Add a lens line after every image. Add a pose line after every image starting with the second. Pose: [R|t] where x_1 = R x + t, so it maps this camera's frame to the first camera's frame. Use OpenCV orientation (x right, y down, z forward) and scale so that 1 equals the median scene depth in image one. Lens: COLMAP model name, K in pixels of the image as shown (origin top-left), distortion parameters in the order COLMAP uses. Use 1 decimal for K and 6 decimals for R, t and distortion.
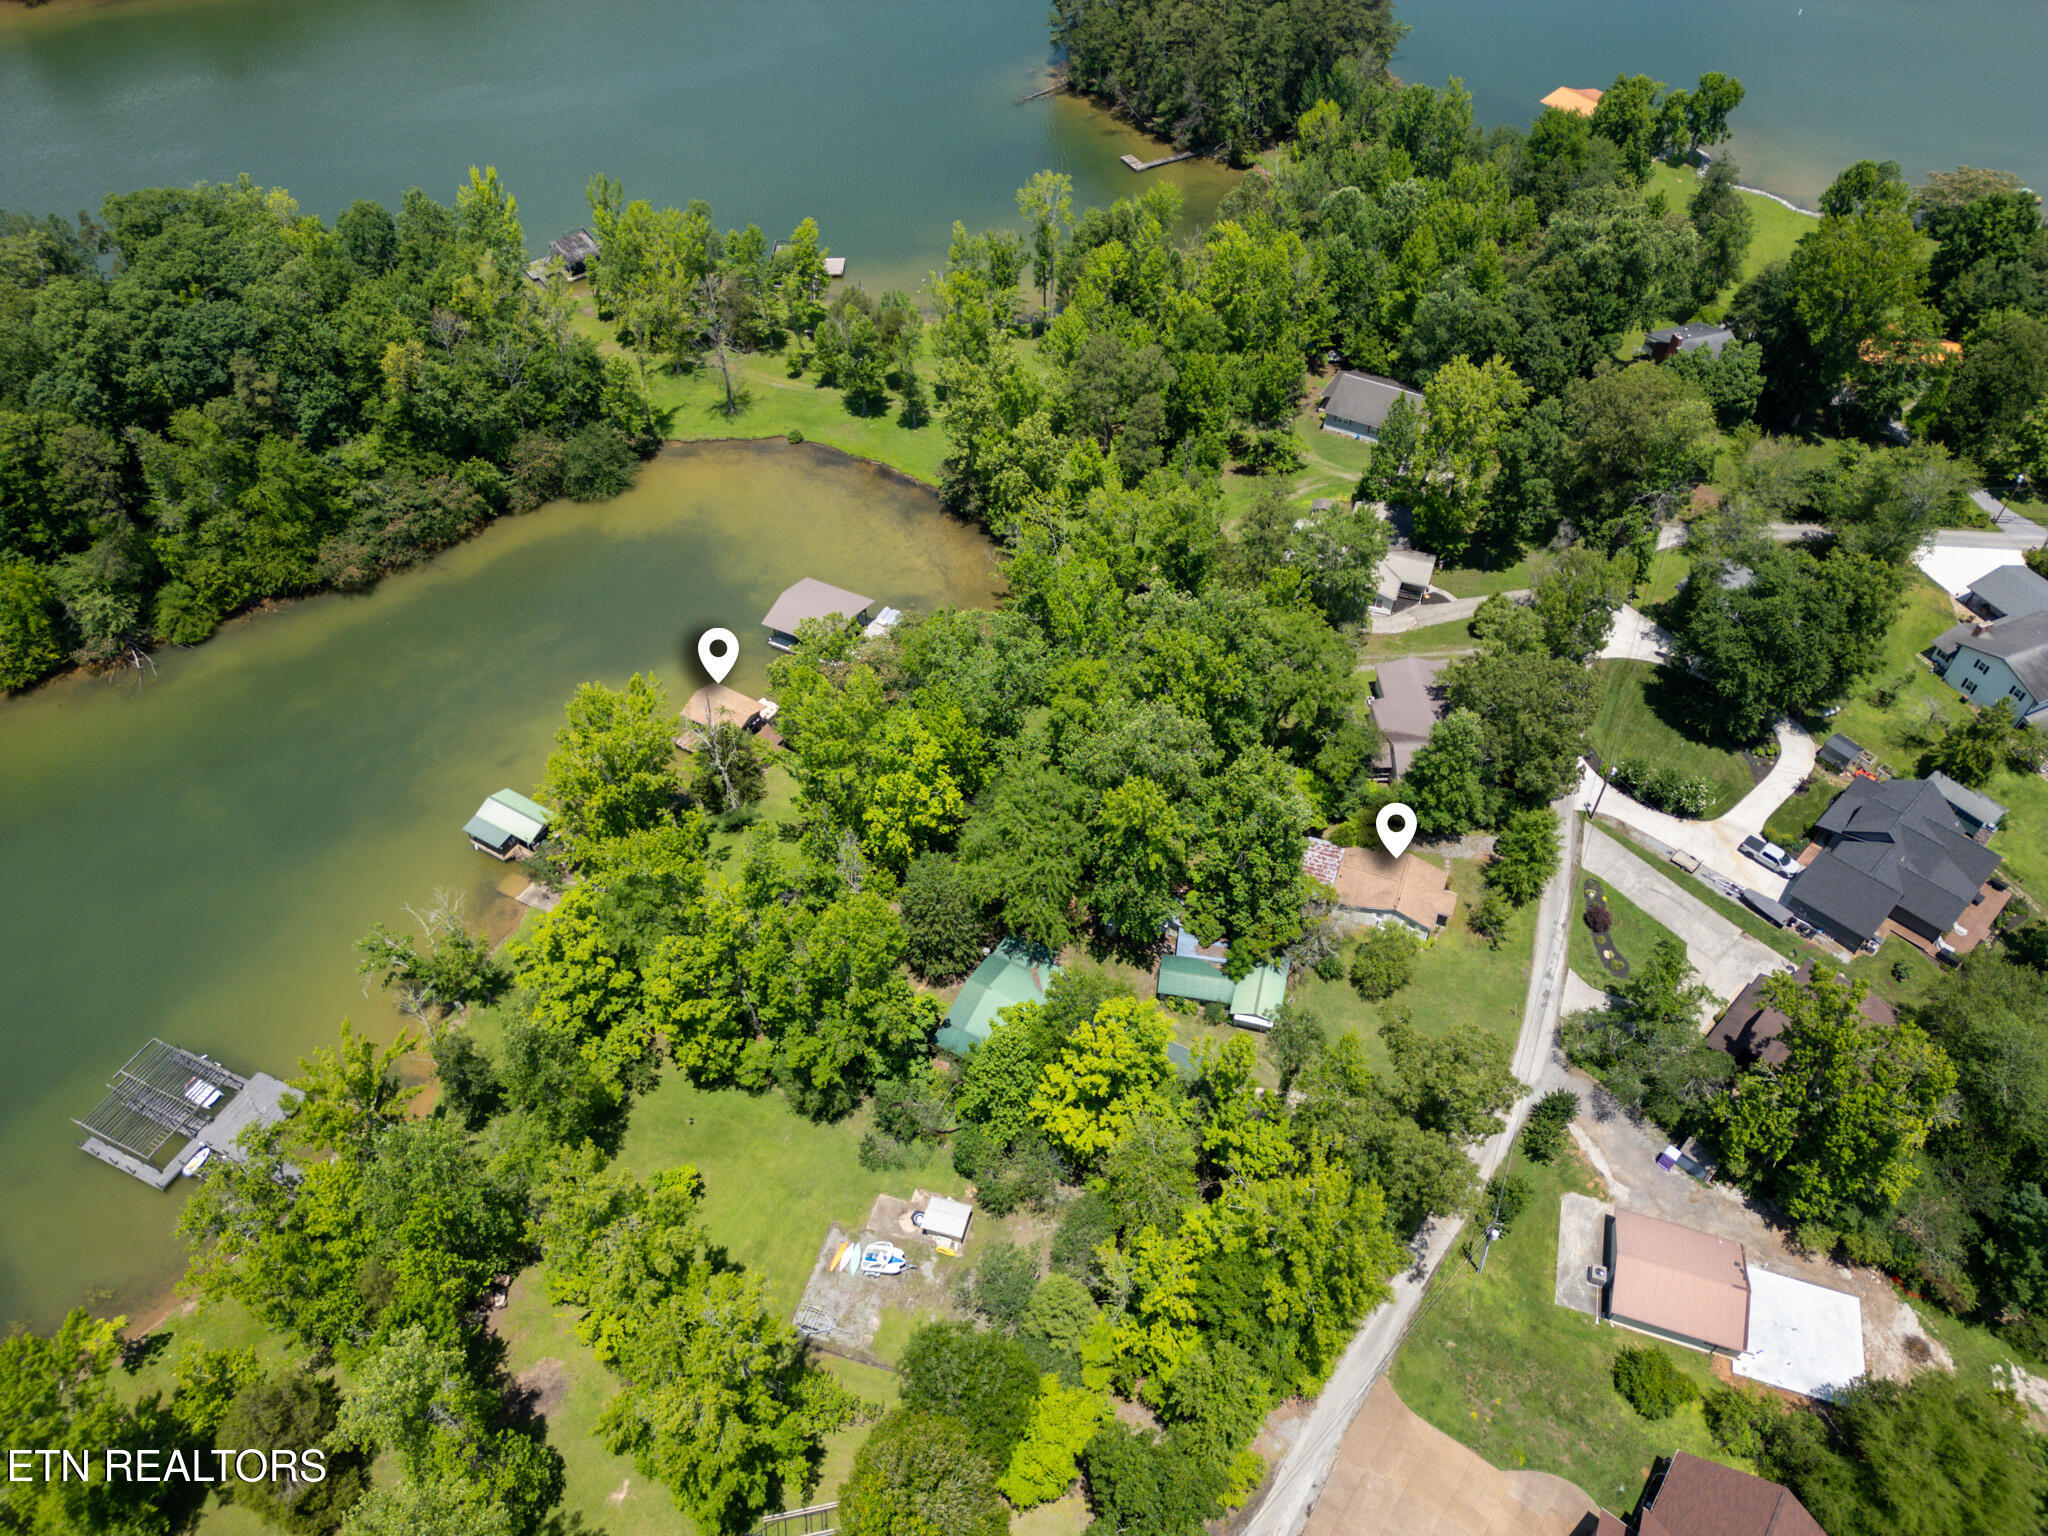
lens RADIAL K [[1439.1, 0, 1016.5], [0, 1439.1, 774.5], [0, 0, 1]] dist [0.021534, -0.009609]
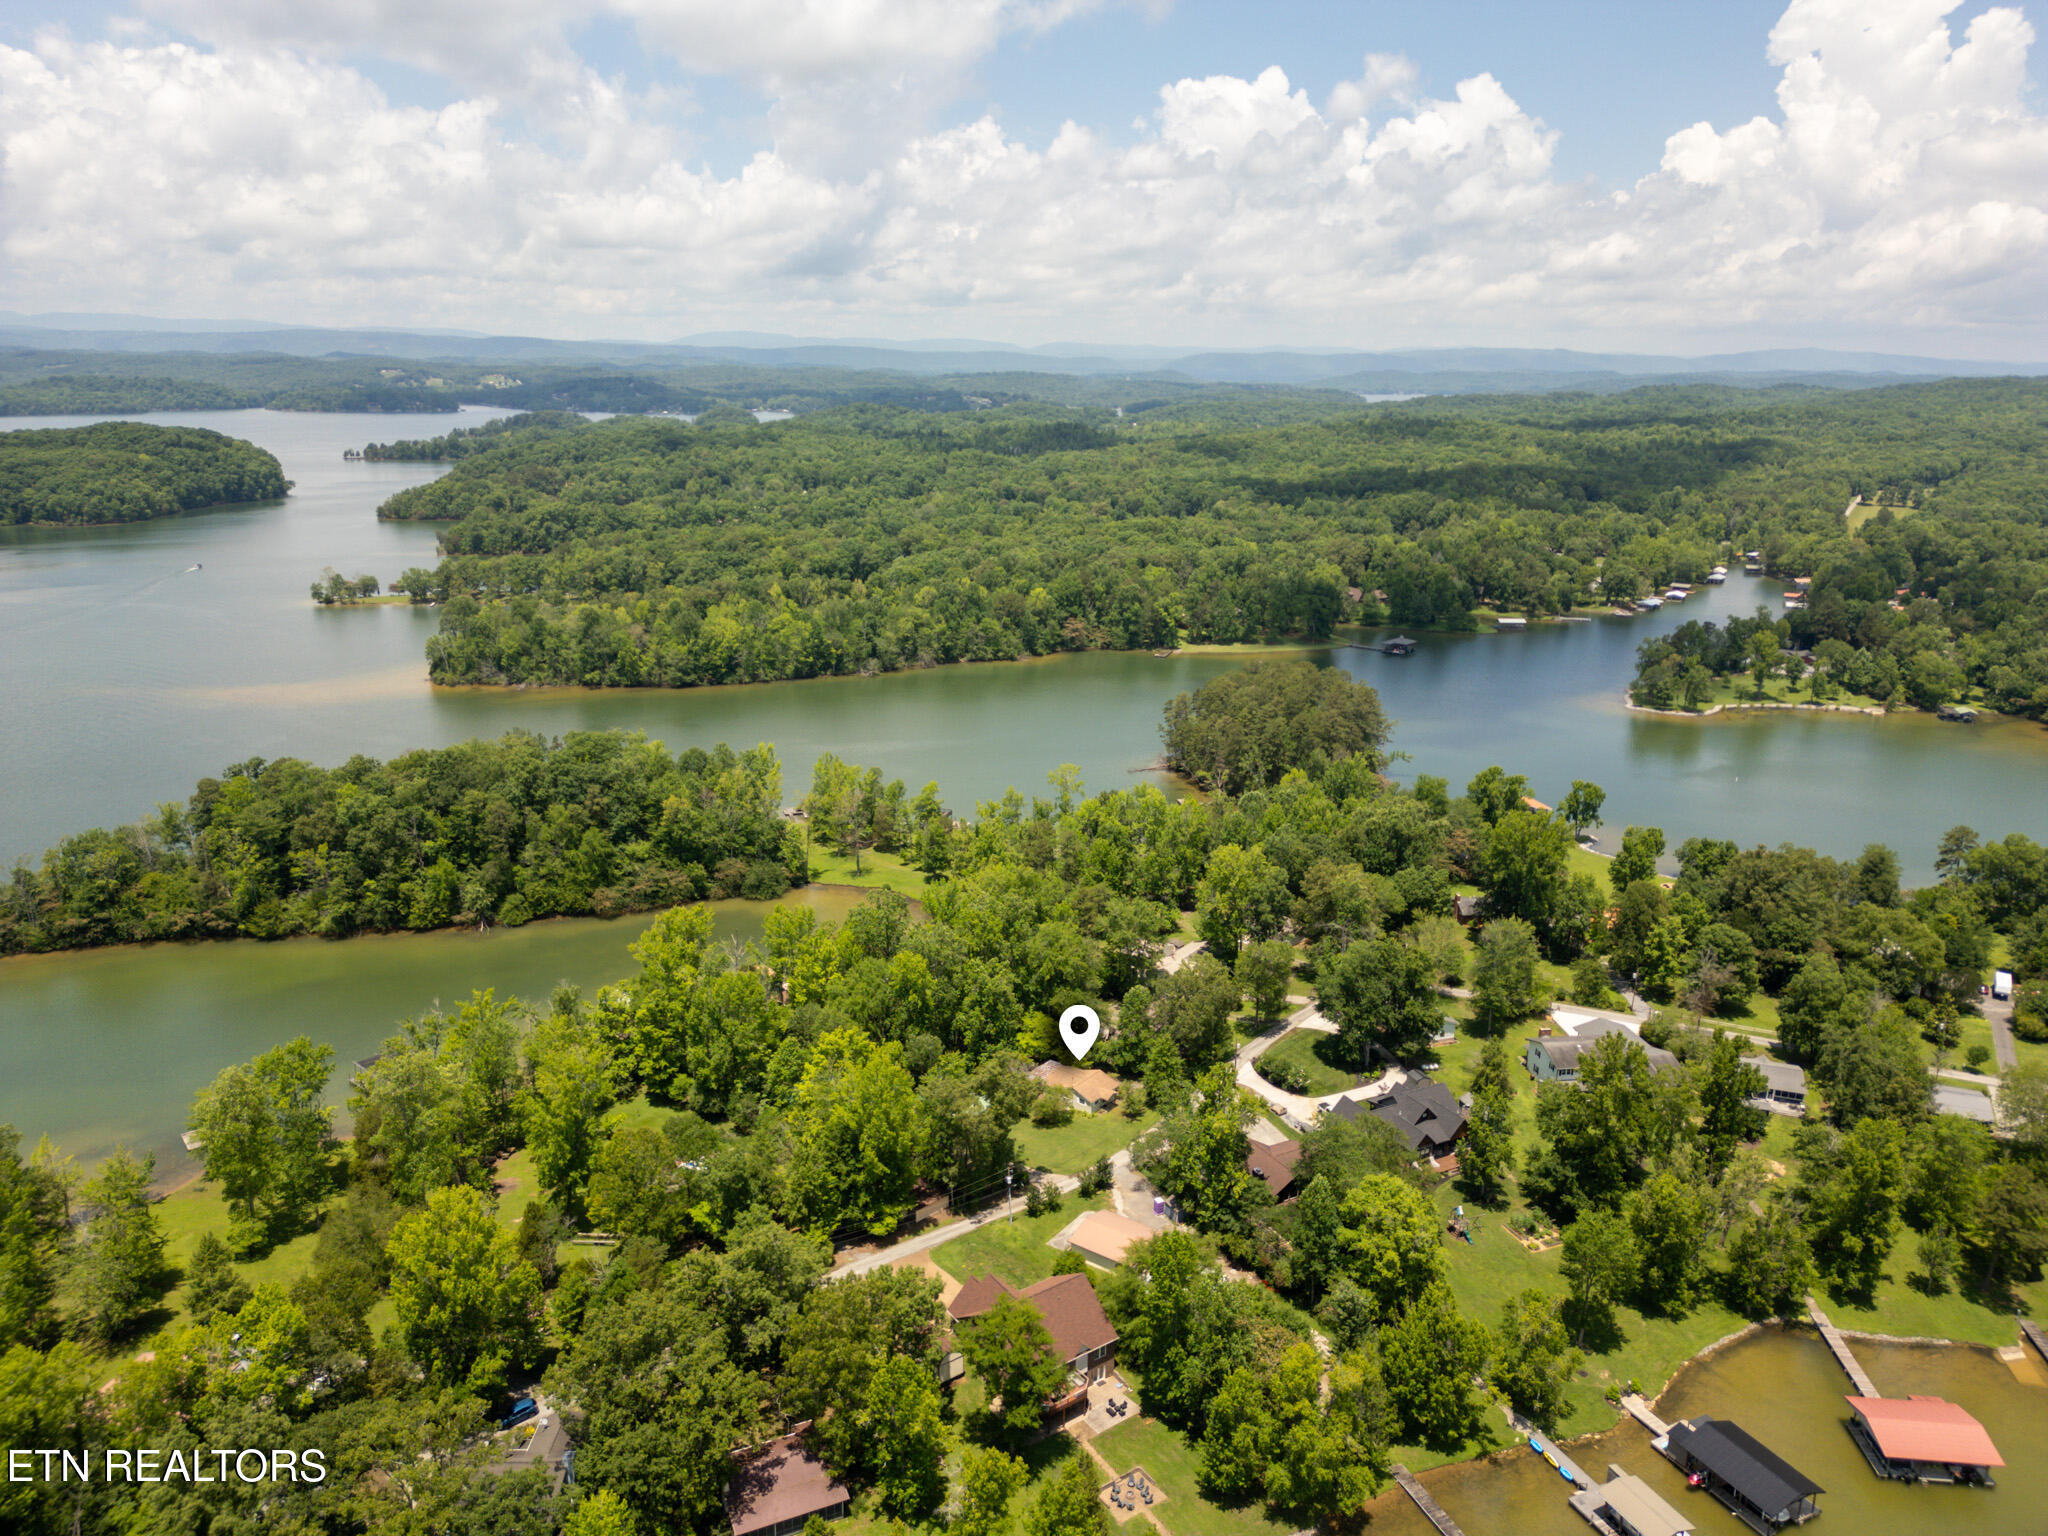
lens RADIAL K [[1439.1, 0, 1029.1], [0, 1439.1, 769.1], [0, 0, 1]] dist [0.021534, -0.009609]
pose [[0.958055, 0.083394, -0.274181, 0.508976], [-0.213337, 0.846354, -0.488028, 0.478286], [0.191356, 0.526051, 0.828645, -0.447203]]
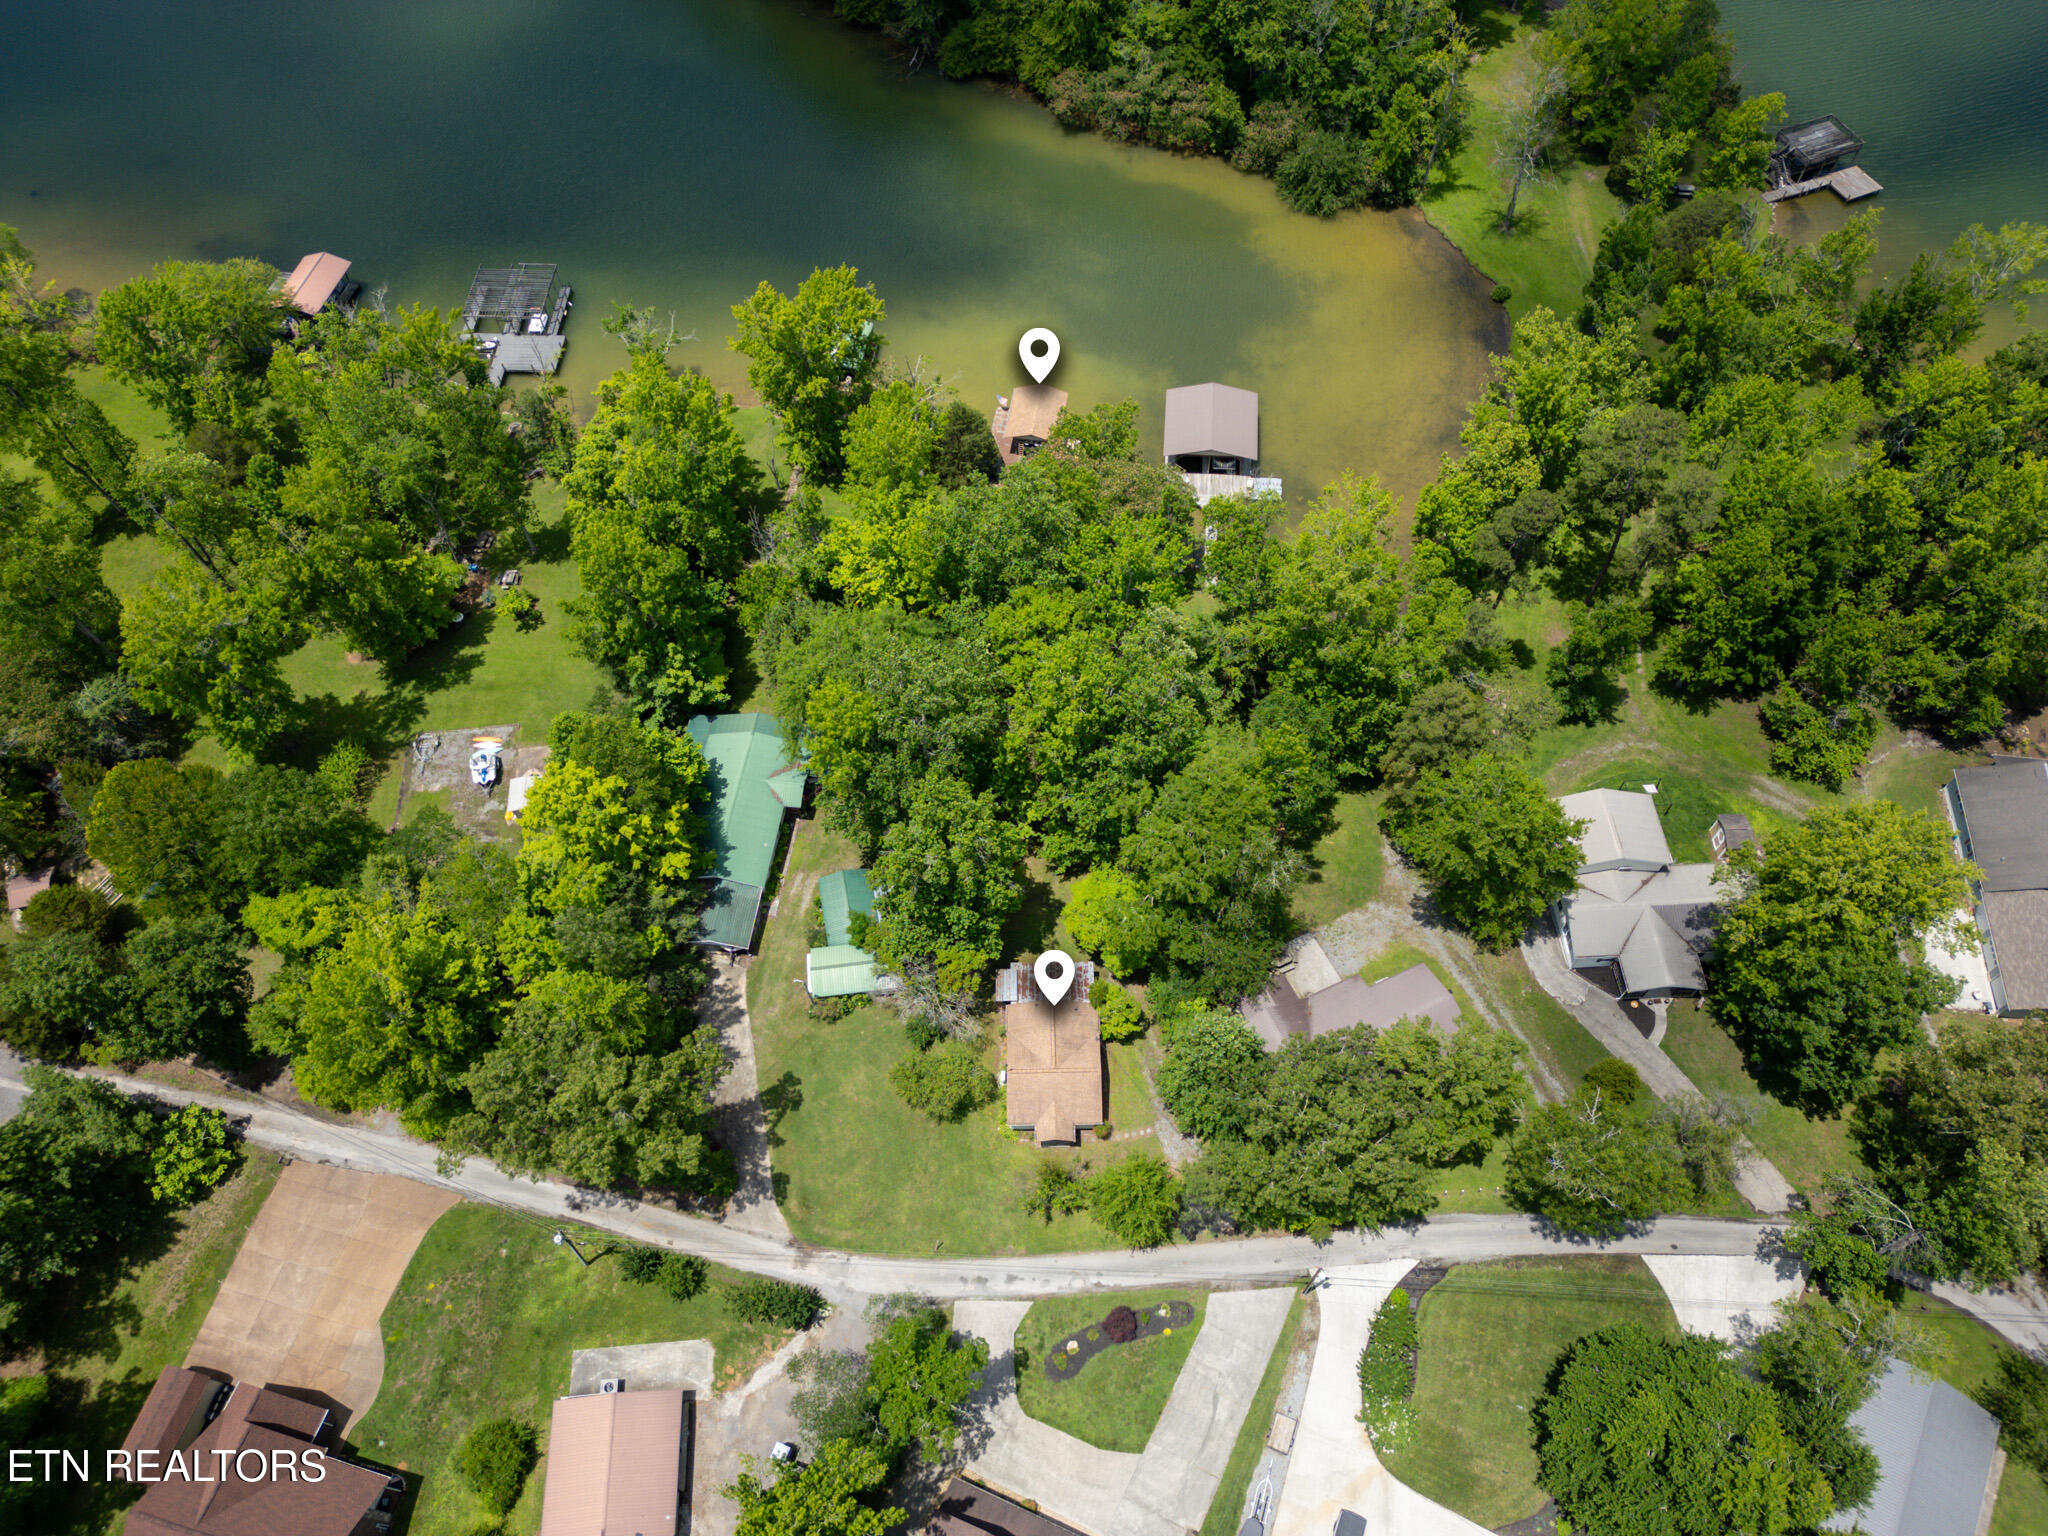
lens RADIAL K [[1439.1, 0, 1025.5], [0, 1439.1, 765.3], [0, 0, 1]] dist [0.021534, -0.009609]
pose [[0.378739, 0.781418, -0.495926, 0.429384], [-0.657901, 0.604194, 0.449573, -0.311320], [0.650940, 0.156000, 0.742928, 0.290861]]
